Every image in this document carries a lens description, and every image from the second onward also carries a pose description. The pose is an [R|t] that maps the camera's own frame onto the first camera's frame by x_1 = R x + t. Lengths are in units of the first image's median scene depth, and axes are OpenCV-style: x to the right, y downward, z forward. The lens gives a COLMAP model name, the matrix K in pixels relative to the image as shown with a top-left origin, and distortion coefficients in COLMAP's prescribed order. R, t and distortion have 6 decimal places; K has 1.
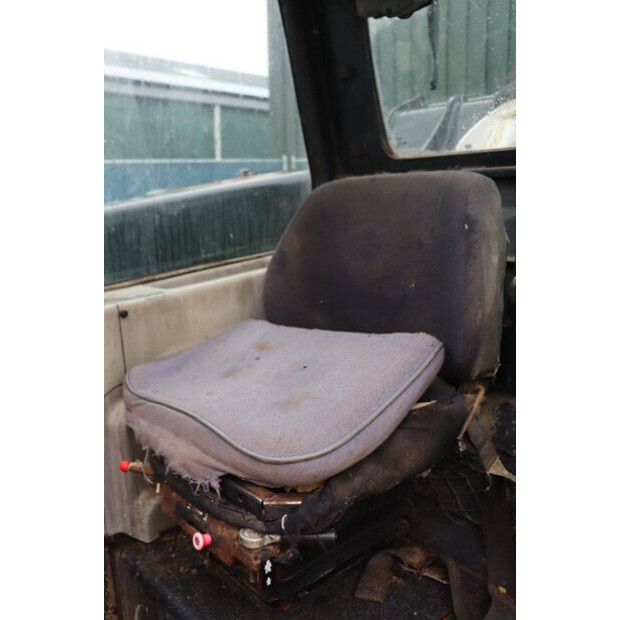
lens RADIAL K [[581.8, 0, 310.0], [0, 581.8, 310.0], [0, 0, 1]] dist [-0.151857, 0.196426]
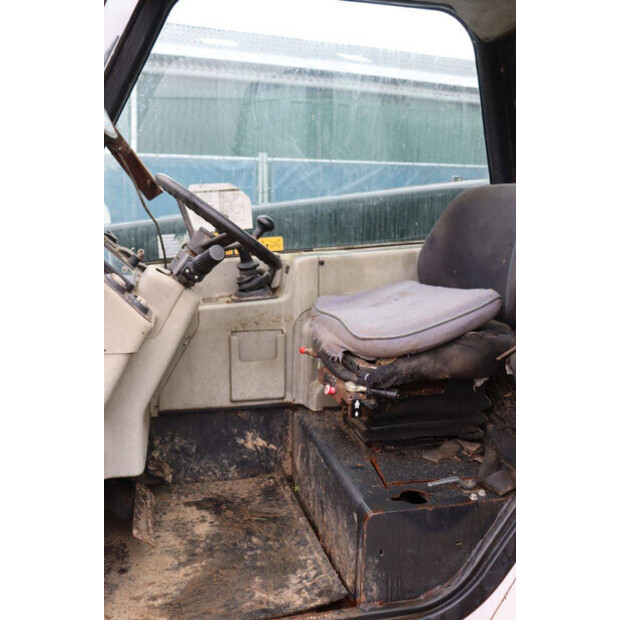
lens RADIAL K [[589.1, 0, 310.0], [0, 589.1, 310.0], [0, 0, 1]] dist [-0.089692, 0.027170]
pose [[0.887906, 0.134569, -0.439903, 0.440187], [-0.138719, 0.990068, 0.022875, 0.120212], [0.438612, 0.040712, 0.897754, -0.541297]]
